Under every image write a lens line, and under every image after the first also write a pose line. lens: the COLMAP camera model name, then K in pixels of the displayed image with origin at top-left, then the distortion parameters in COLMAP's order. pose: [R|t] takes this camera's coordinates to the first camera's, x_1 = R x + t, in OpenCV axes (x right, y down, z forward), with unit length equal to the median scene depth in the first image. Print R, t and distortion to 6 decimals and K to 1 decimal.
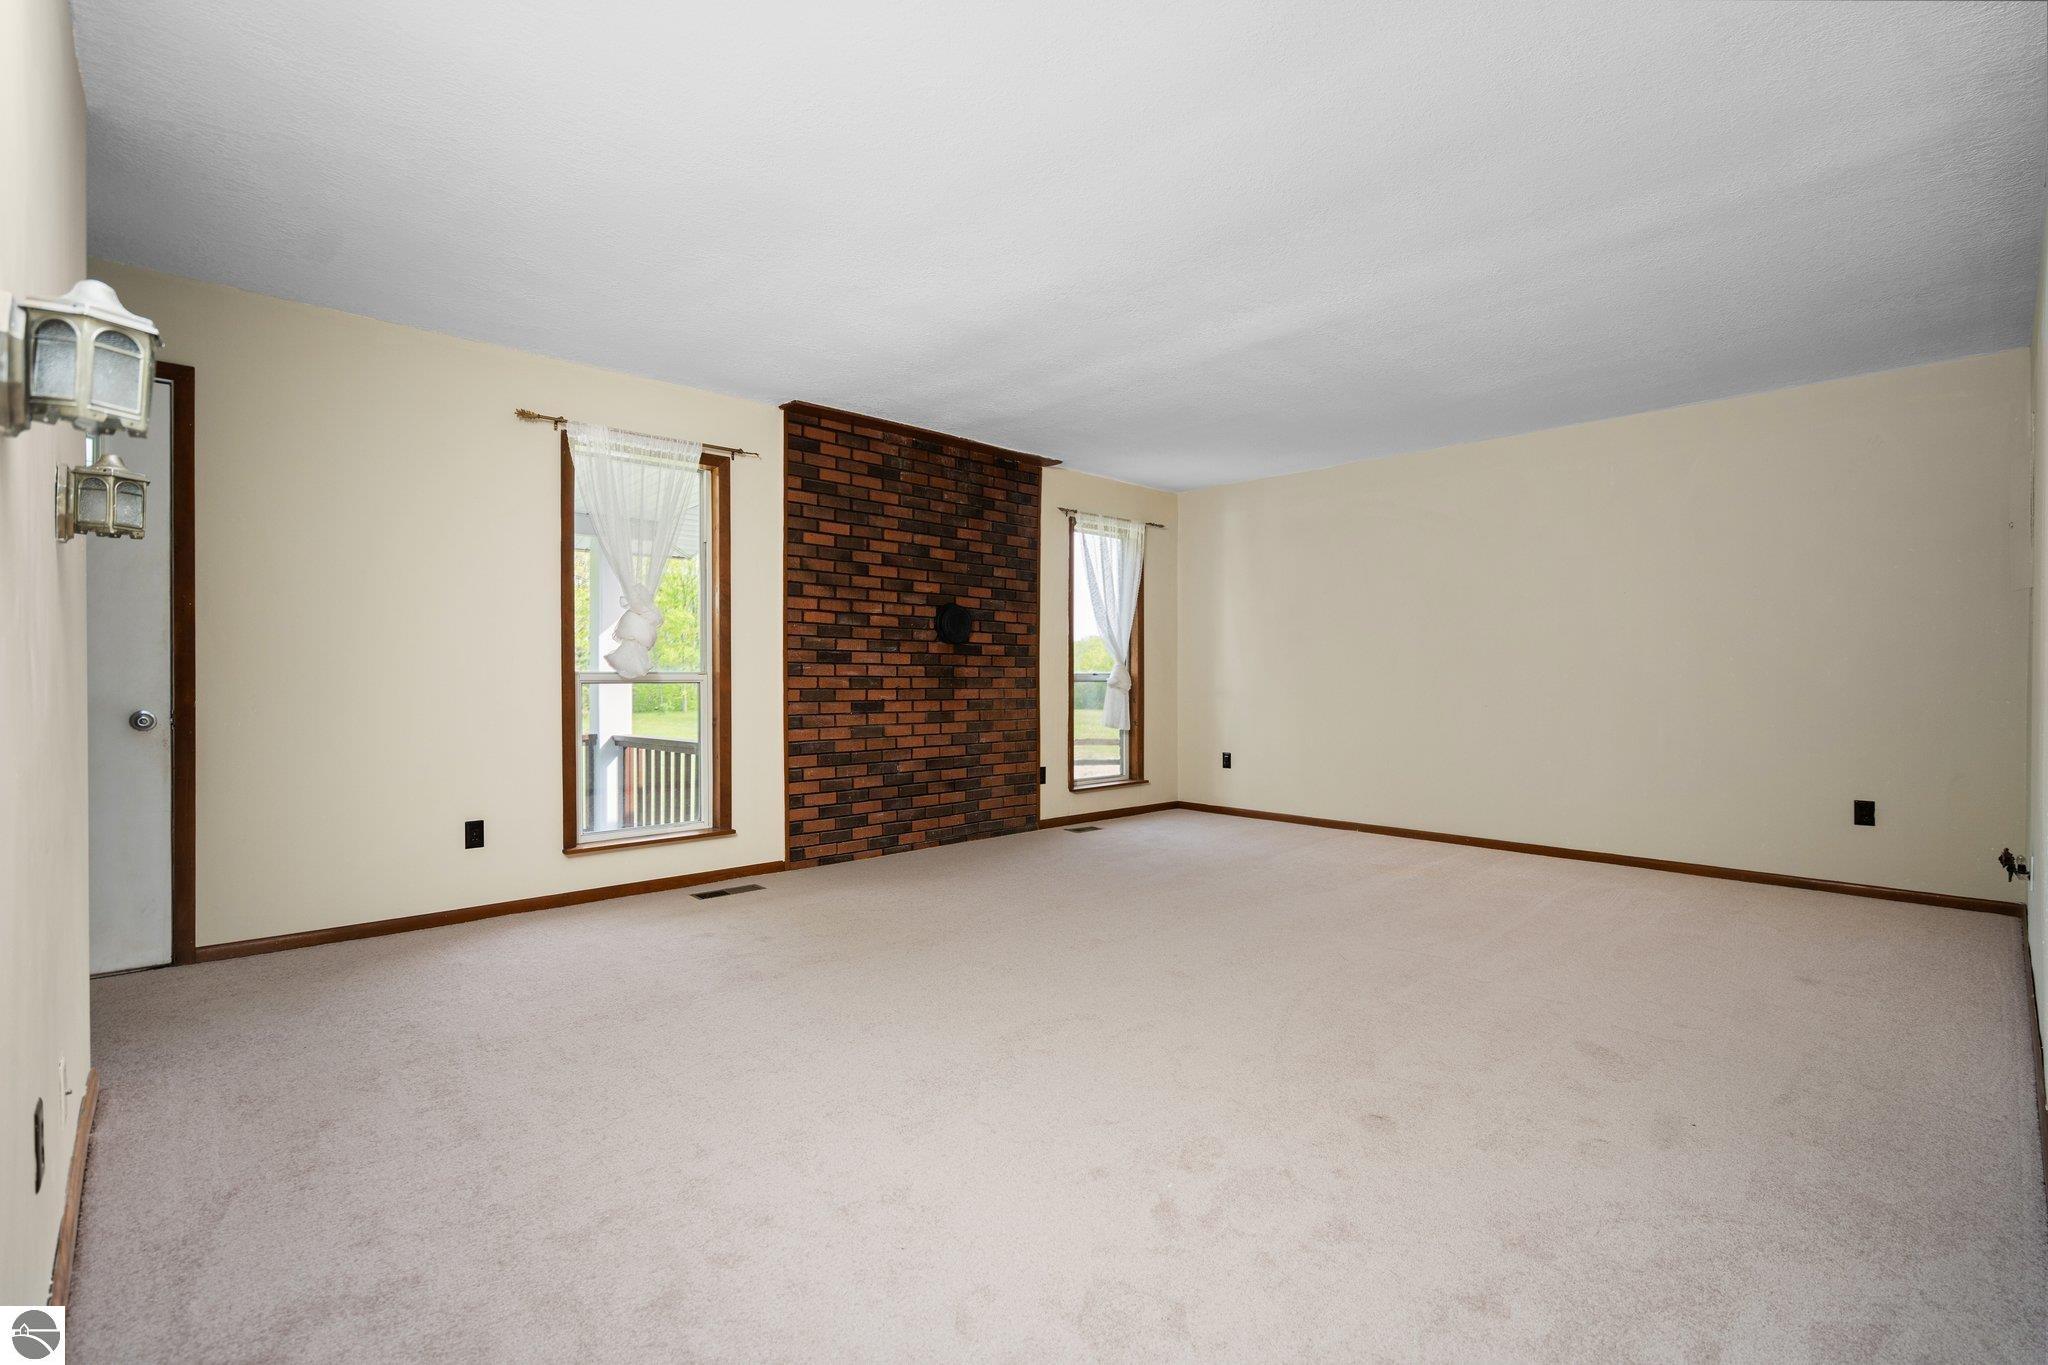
lens RADIAL K [[964.5, 0, 1024.0], [0, 964.5, 682.5], [0, 0, 1]] dist [0.015525, 0.000184]
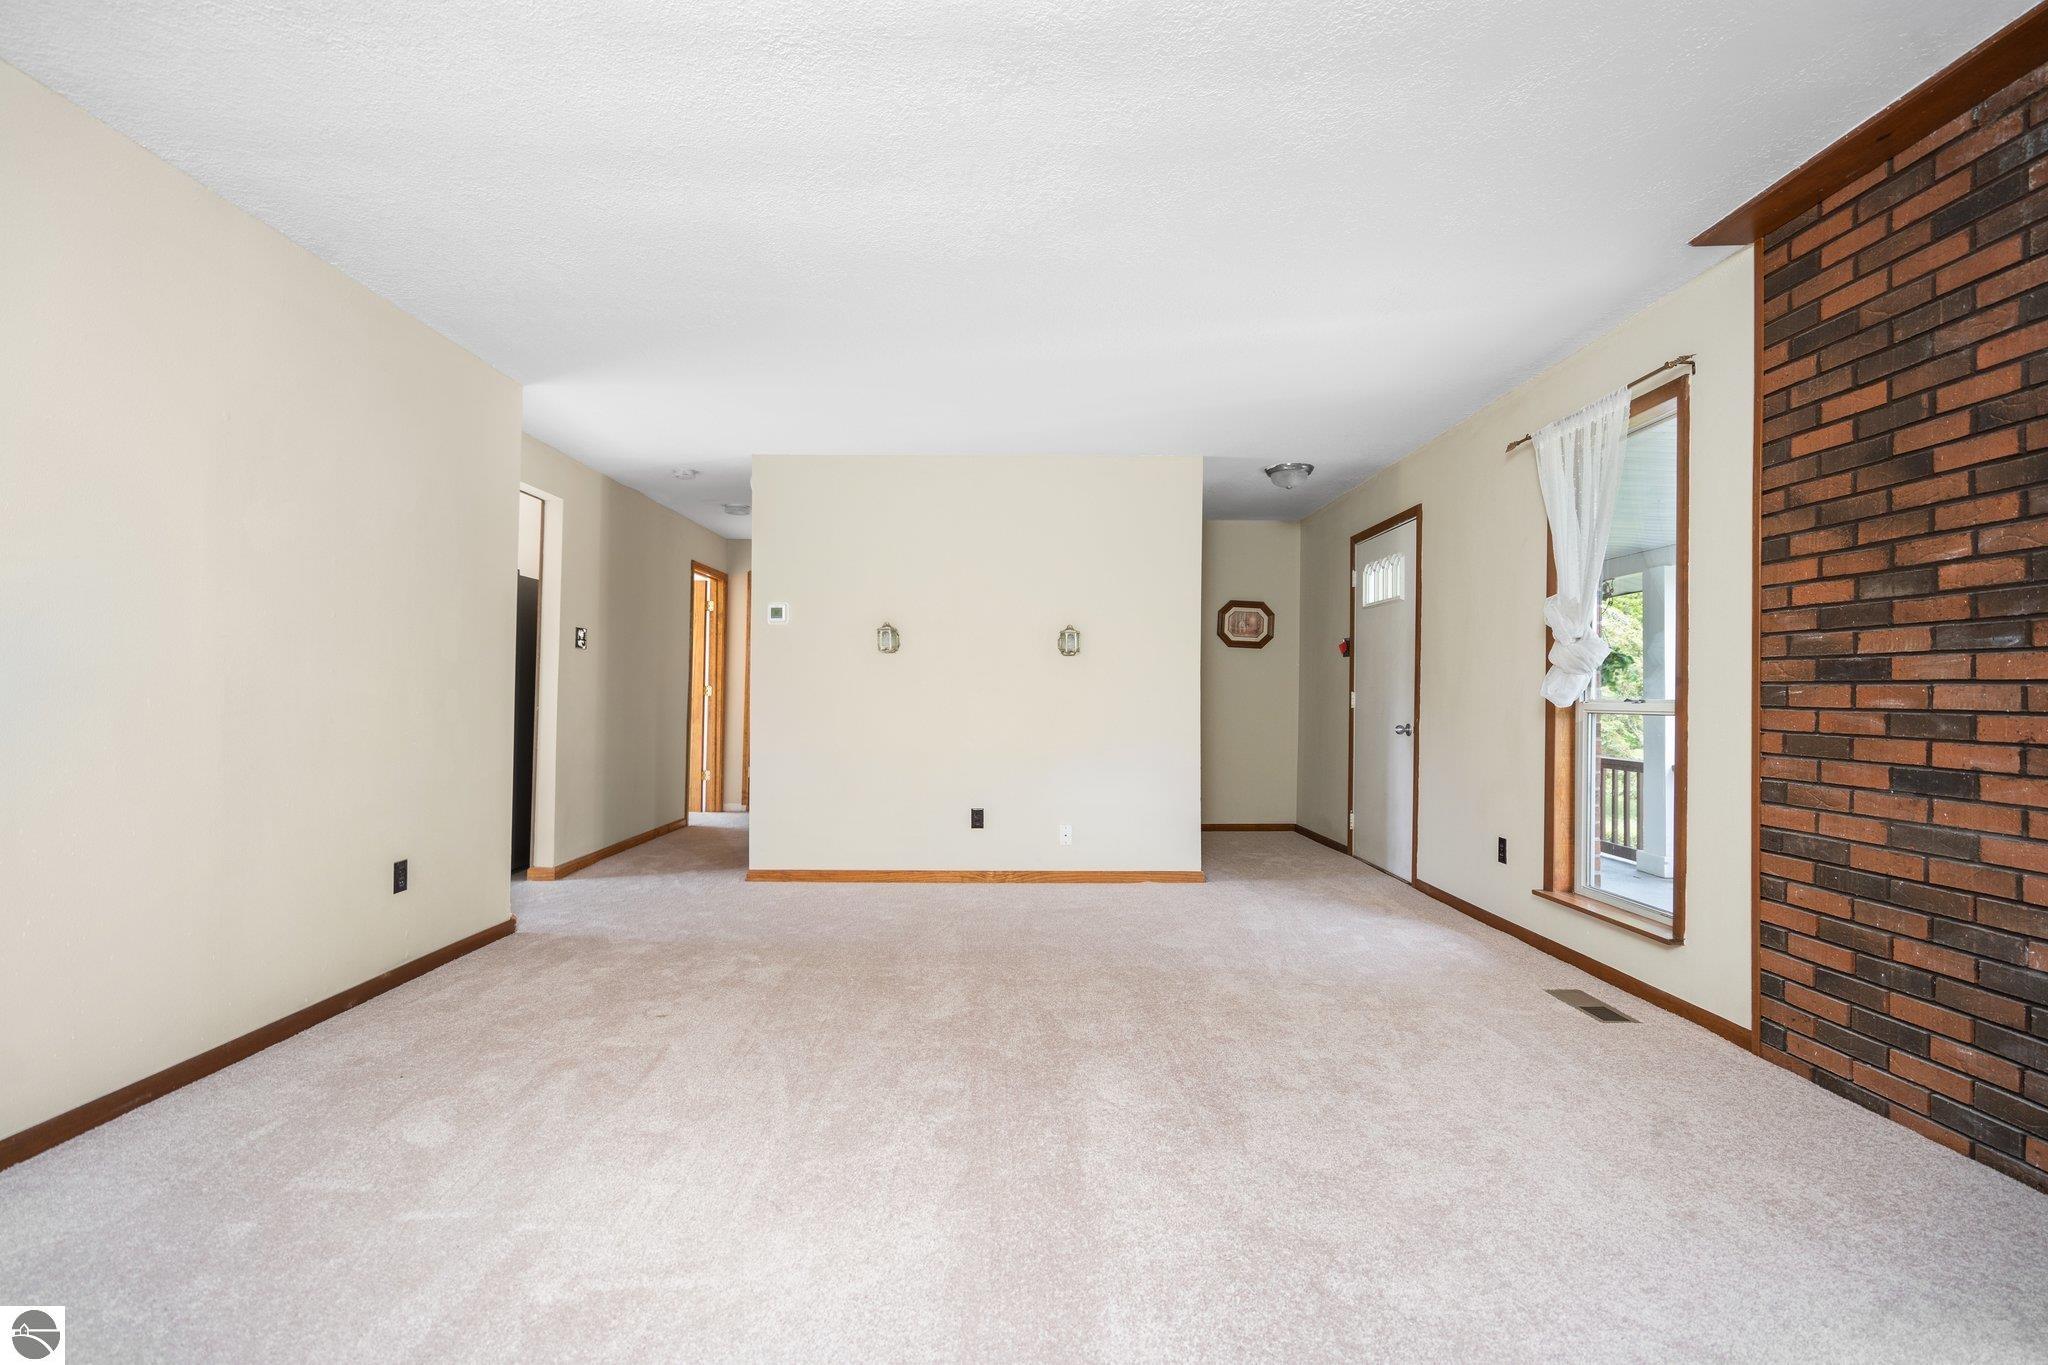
lens RADIAL K [[925.3, 0, 1019.5], [0, 925.3, 686.5], [0, 0, 1]] dist [-0.001609, -0.000102]
pose [[-0.691202, -0.010205, -0.722589, 0.422953], [-0.007903, 0.999947, -0.006562, -0.011415], [0.722618, 0.001175, -0.691246, 1.014612]]
